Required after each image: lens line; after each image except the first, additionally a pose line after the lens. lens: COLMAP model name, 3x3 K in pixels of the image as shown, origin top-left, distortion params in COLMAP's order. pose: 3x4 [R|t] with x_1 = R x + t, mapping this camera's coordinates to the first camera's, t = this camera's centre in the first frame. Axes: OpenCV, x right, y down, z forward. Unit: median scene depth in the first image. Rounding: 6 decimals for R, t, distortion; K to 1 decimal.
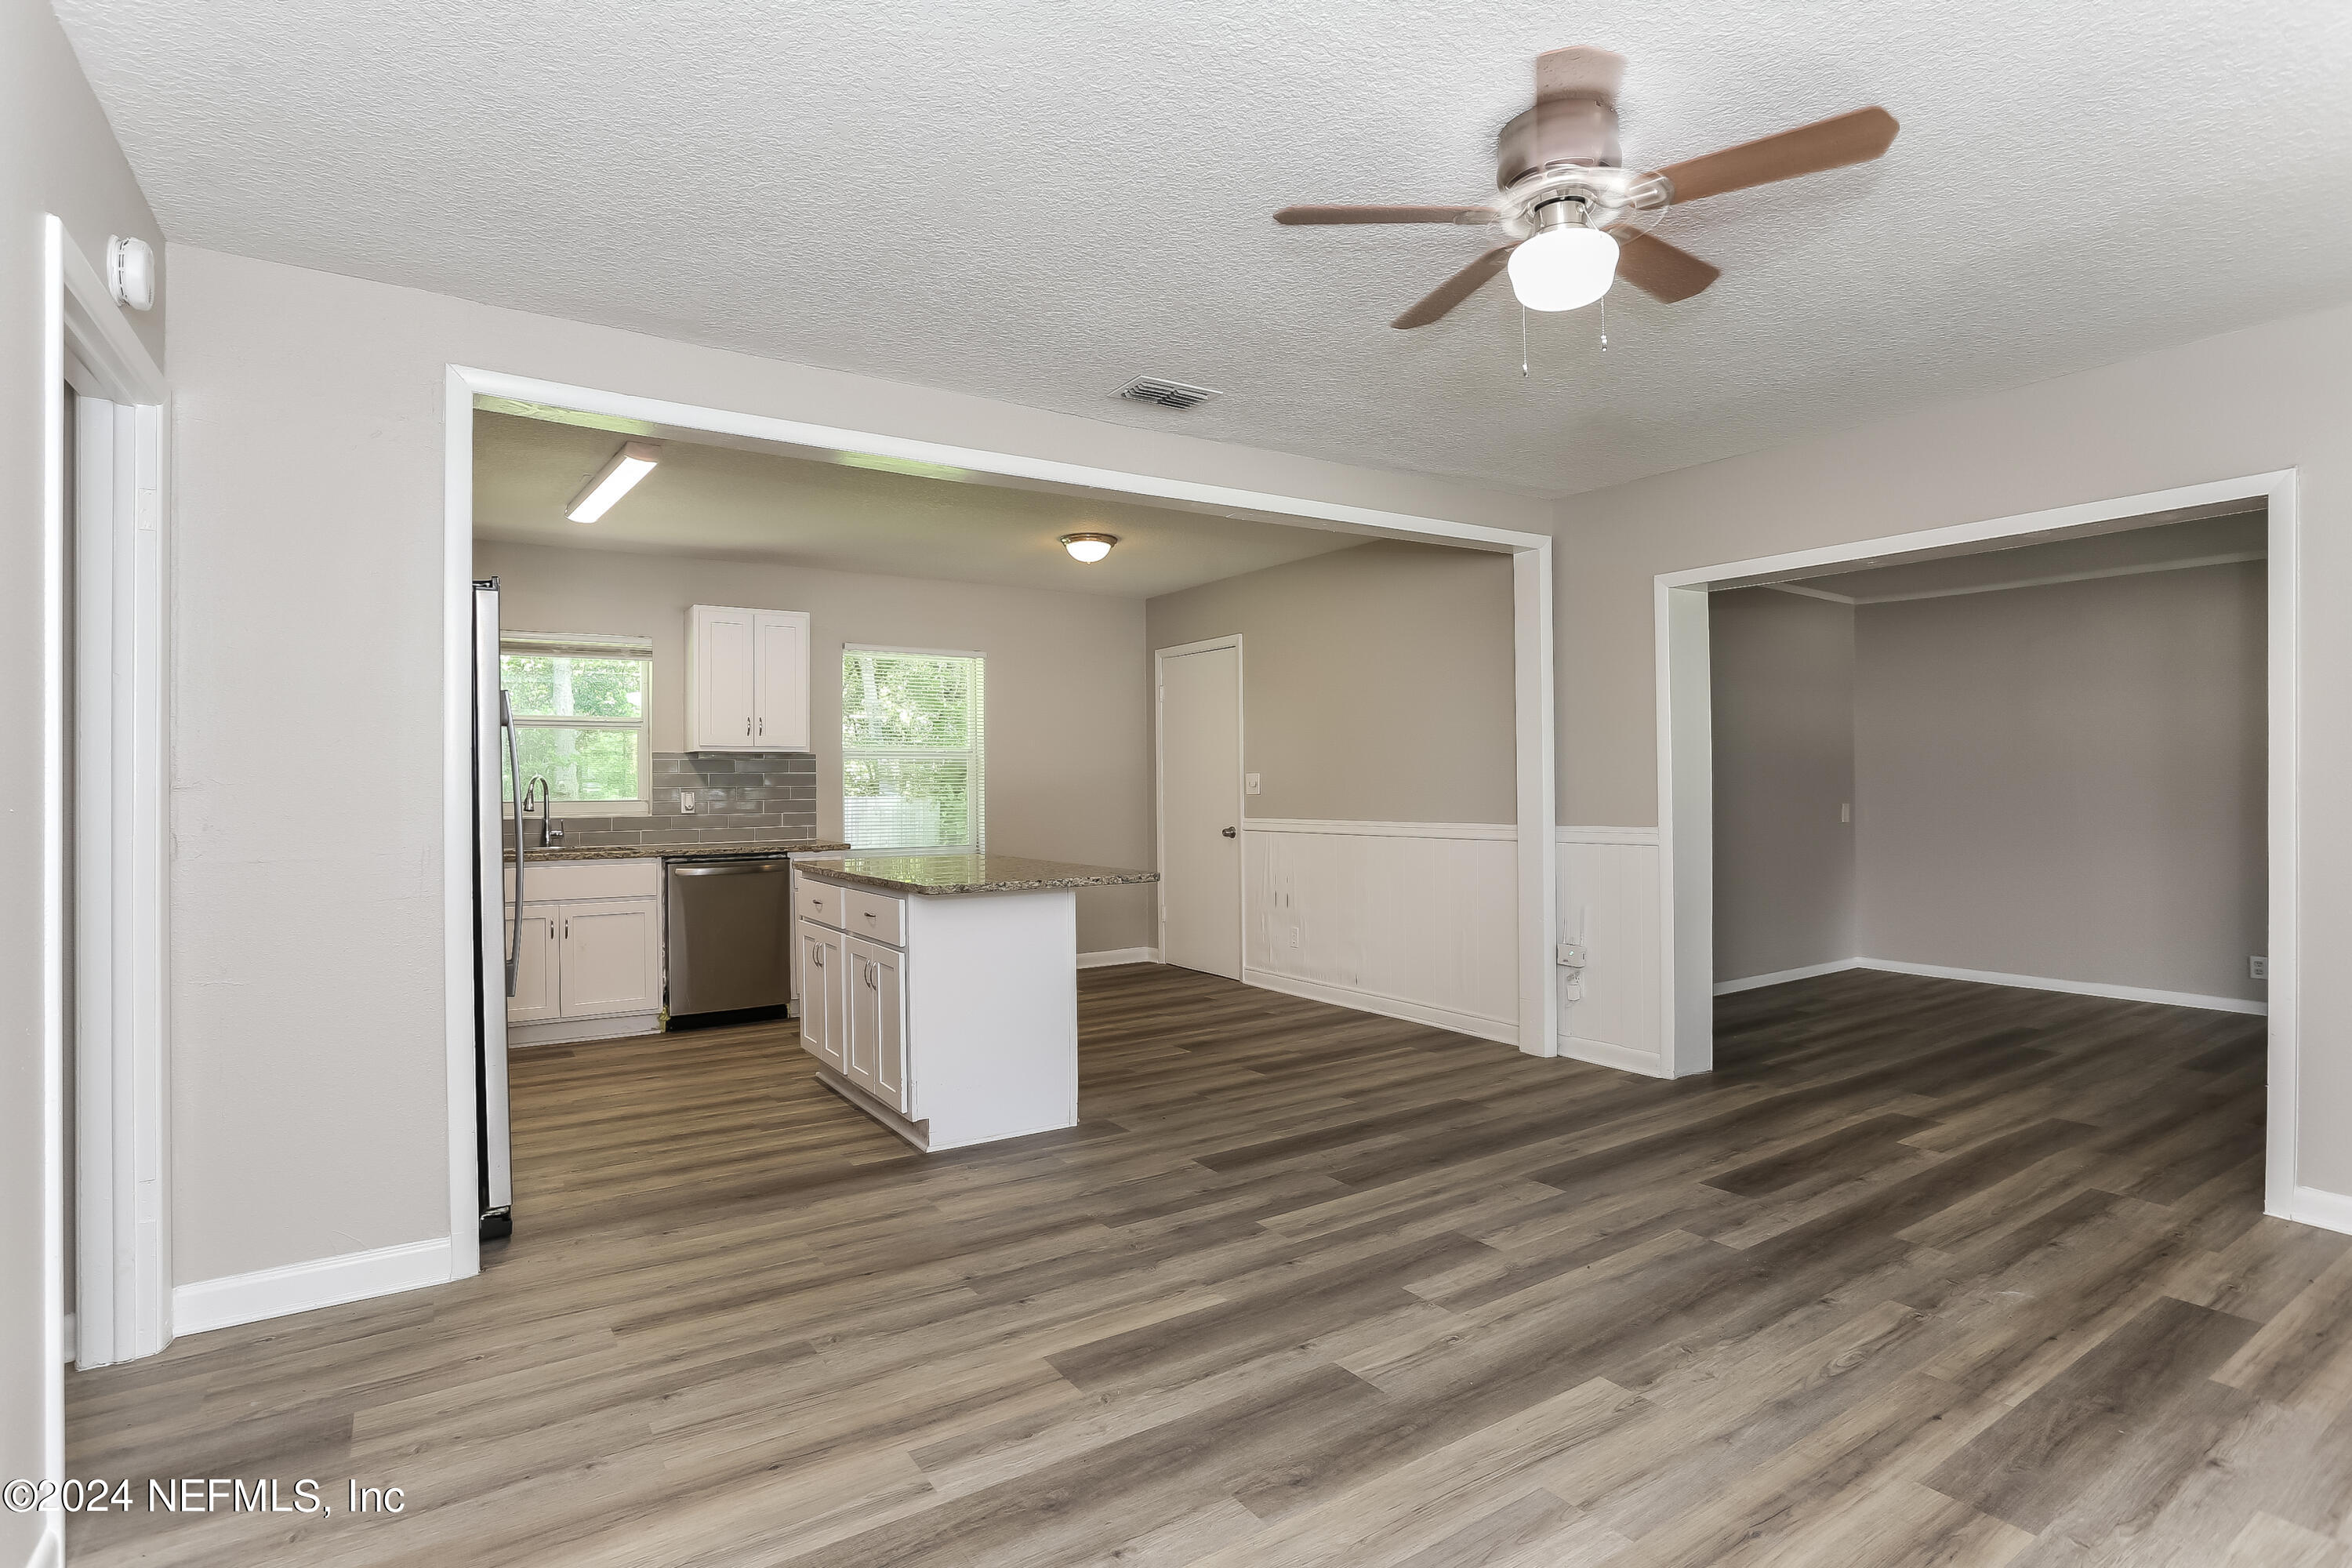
lens RADIAL K [[1148.4, 0, 1138.4], [0, 1148.4, 783.7], [0, 0, 1]] dist [-0.043961, 0.014432]
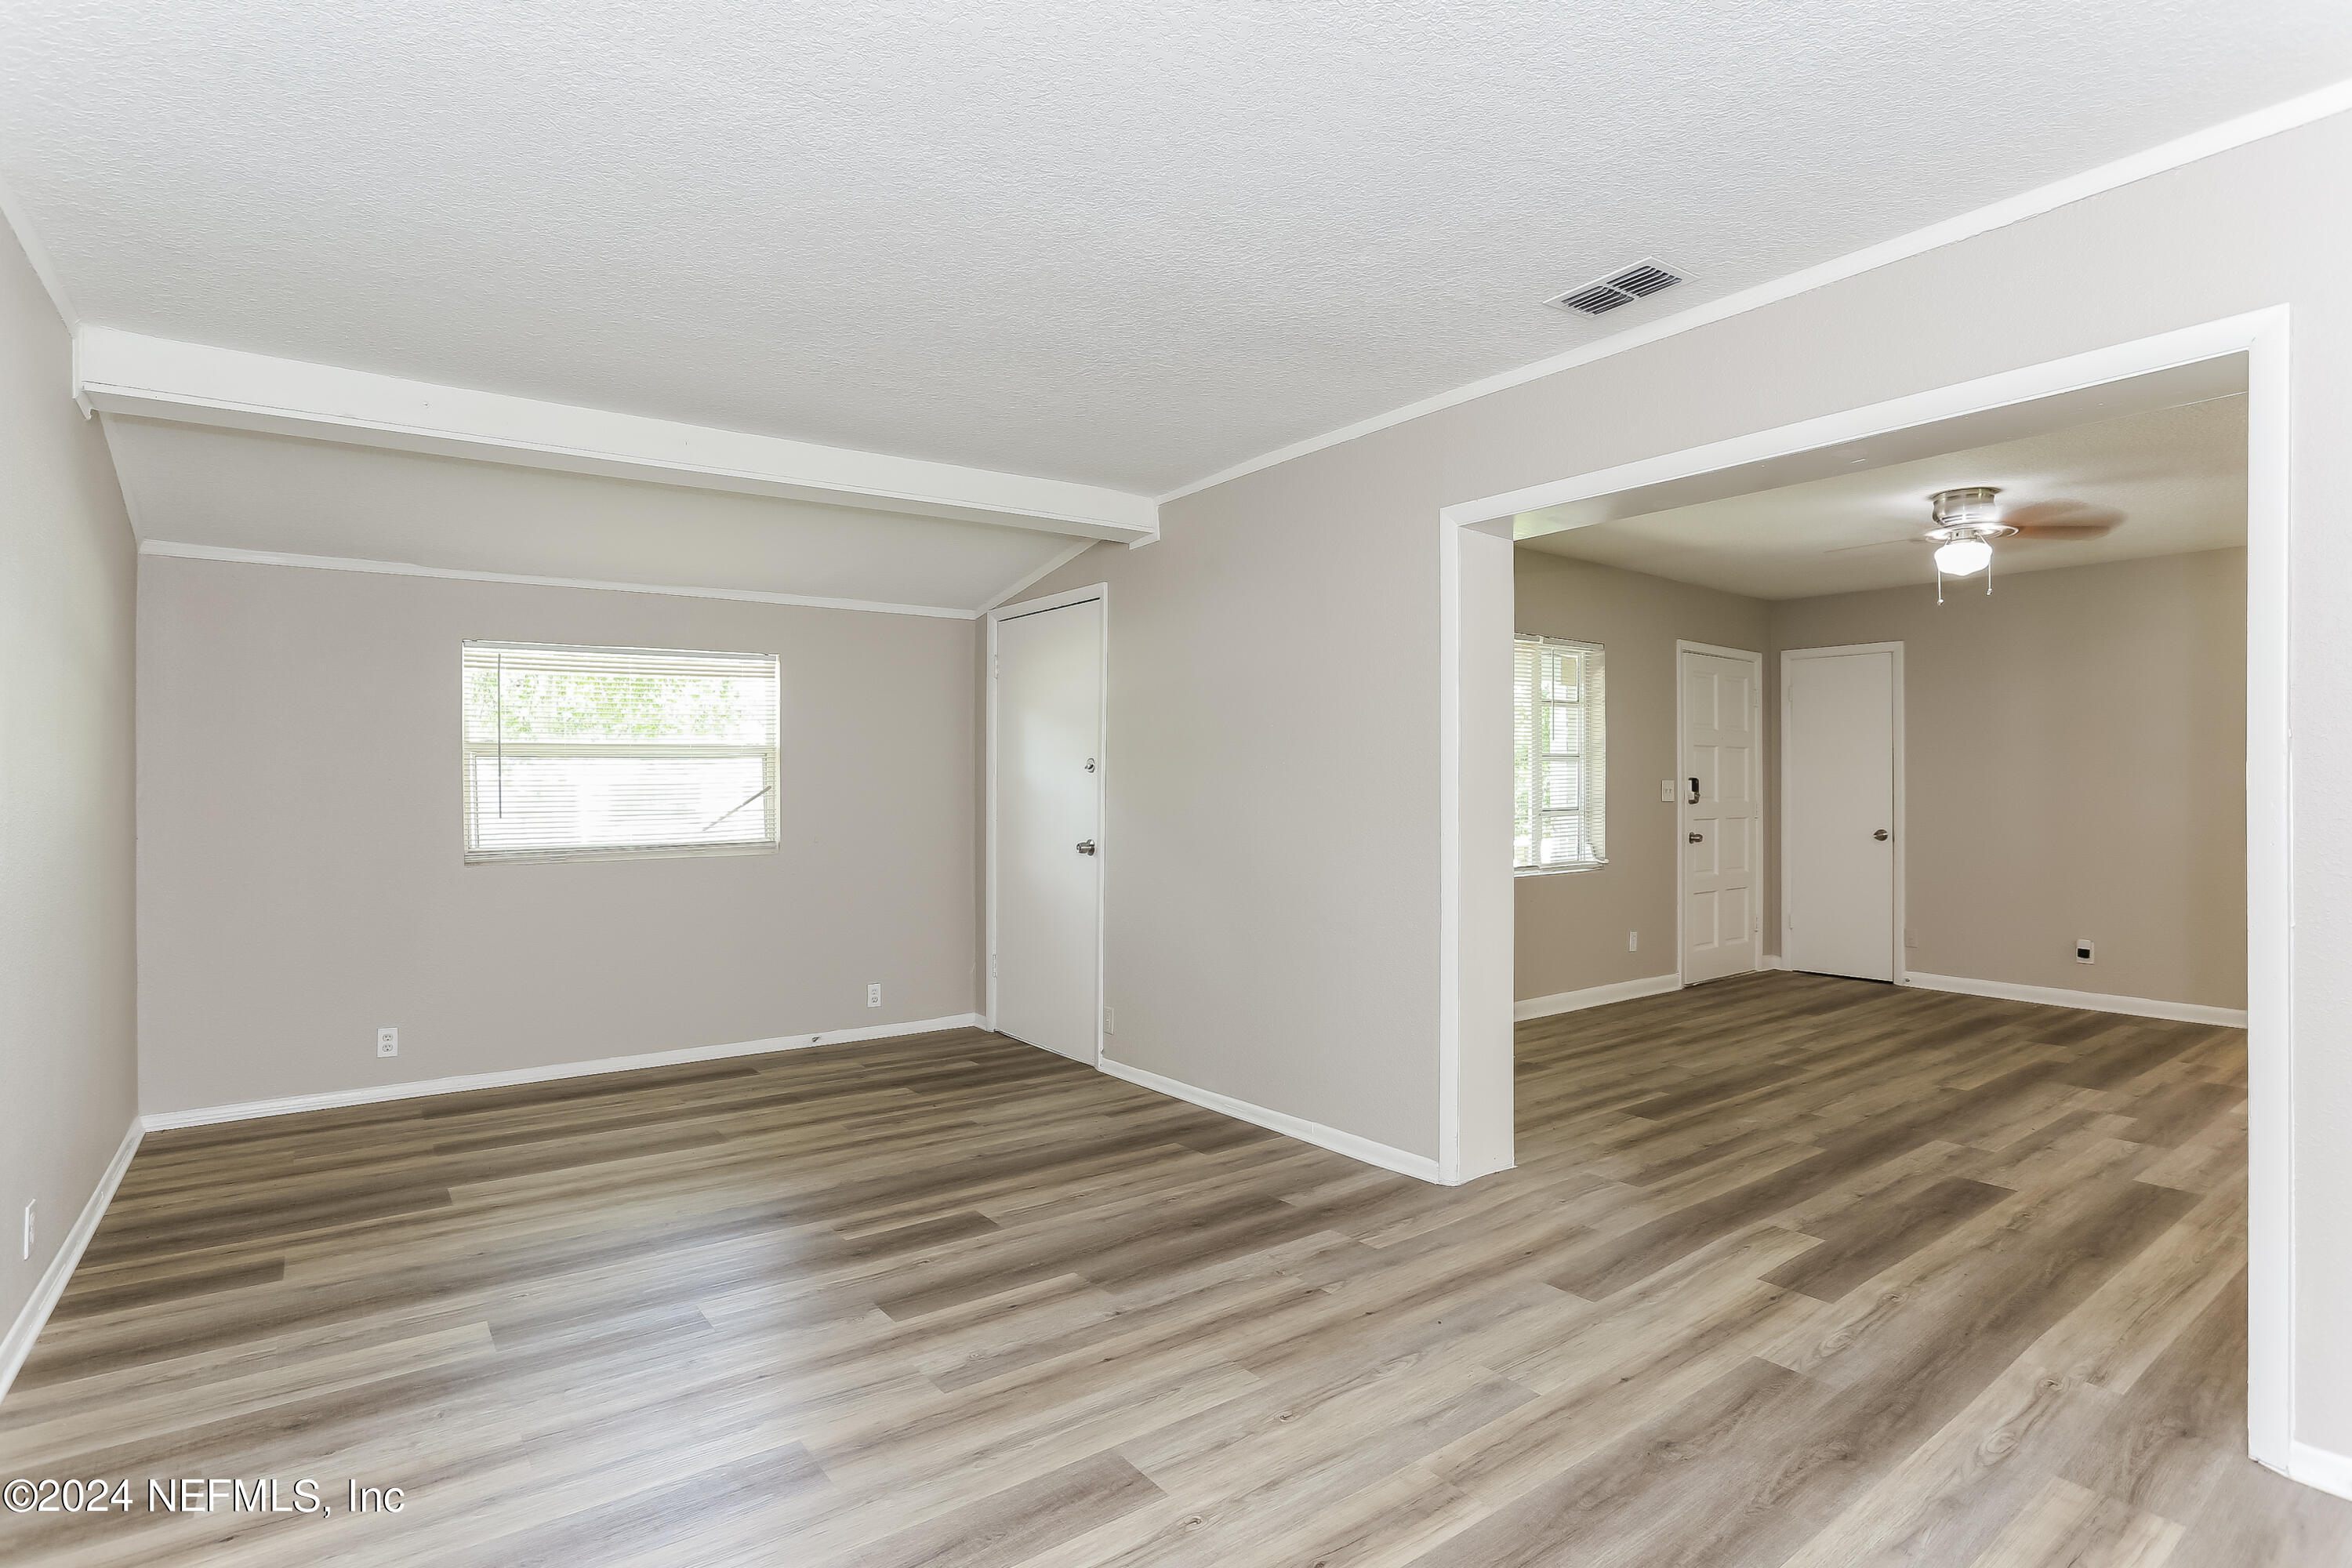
lens RADIAL K [[1148.4, 0, 1143.1], [0, 1148.4, 795.2], [0, 0, 1]] dist [-0.043961, 0.014432]
pose [[-0.998431, 0.010281, -0.055051, 1.390432], [0.010035, 0.999938, 0.004737, -0.007218], [0.055097, 0.004177, -0.998472, 2.054568]]
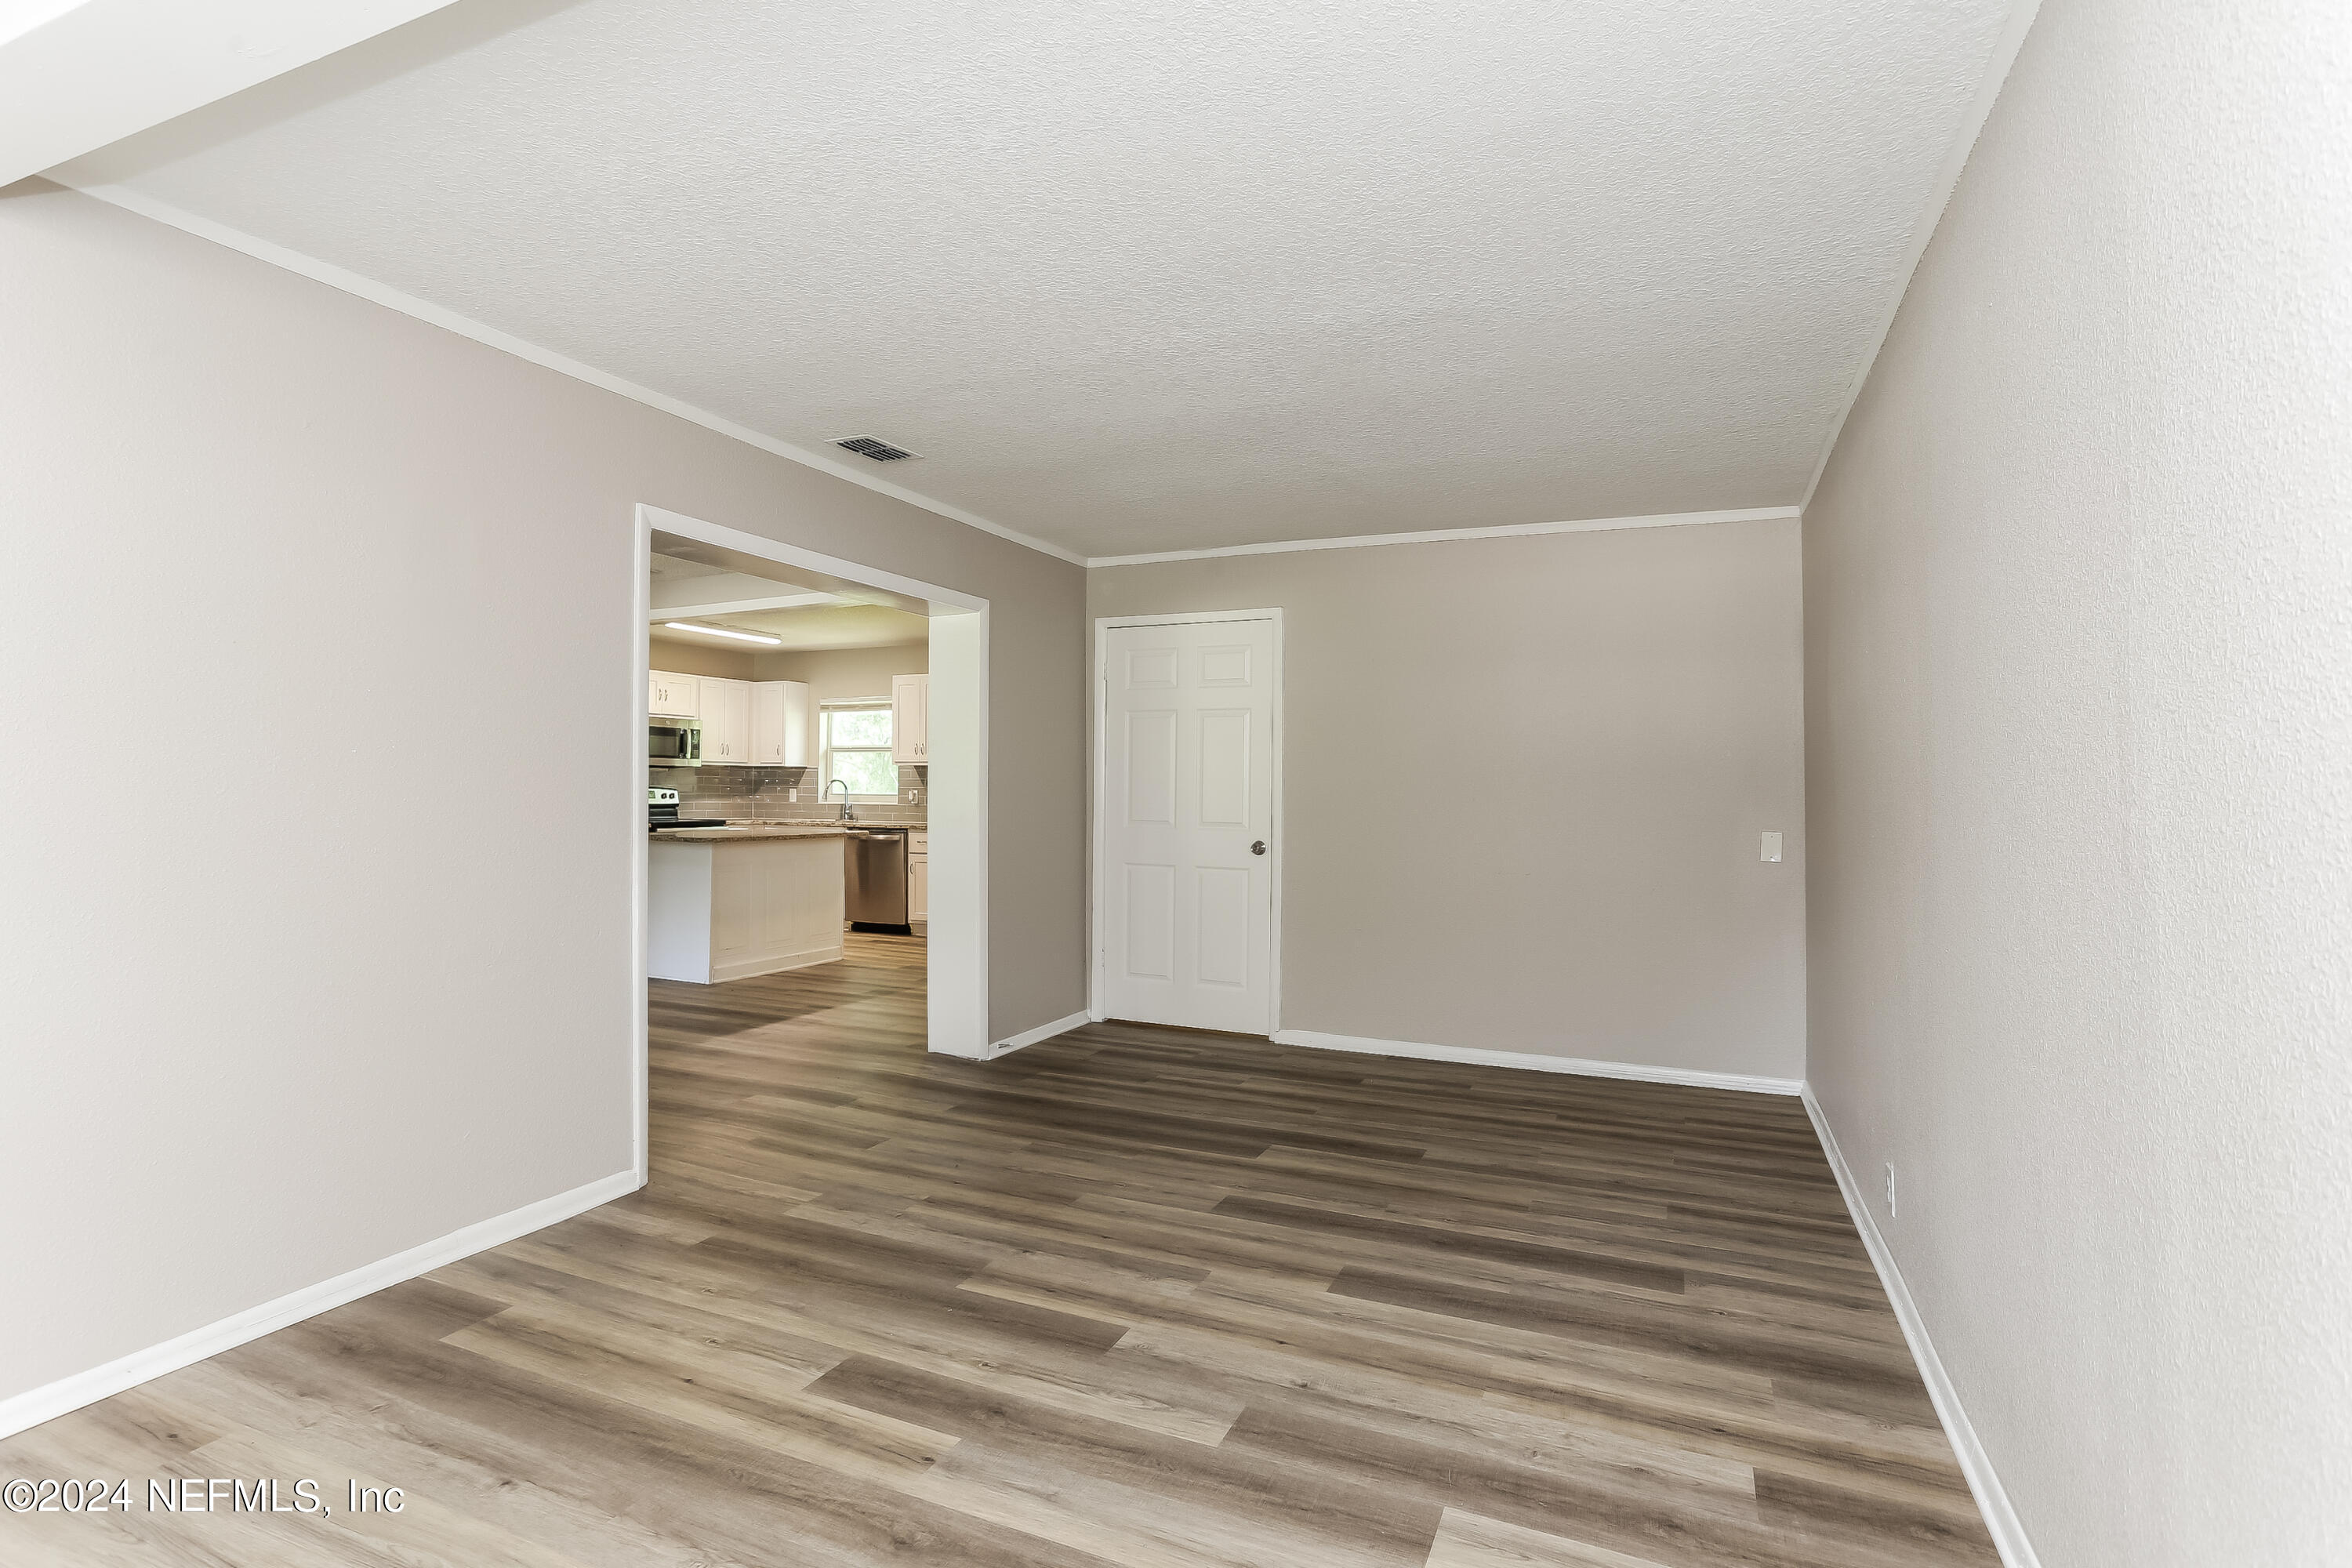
lens RADIAL K [[1148.4, 0, 1167.3], [0, 1148.4, 778.3], [0, 0, 1]] dist [-0.043961, 0.014432]
pose [[0.543916, 0.003169, -0.839134, 2.216176], [-0.012307, 0.999915, -0.004201, -0.013876], [0.839049, 0.012612, 0.543909, 0.810323]]
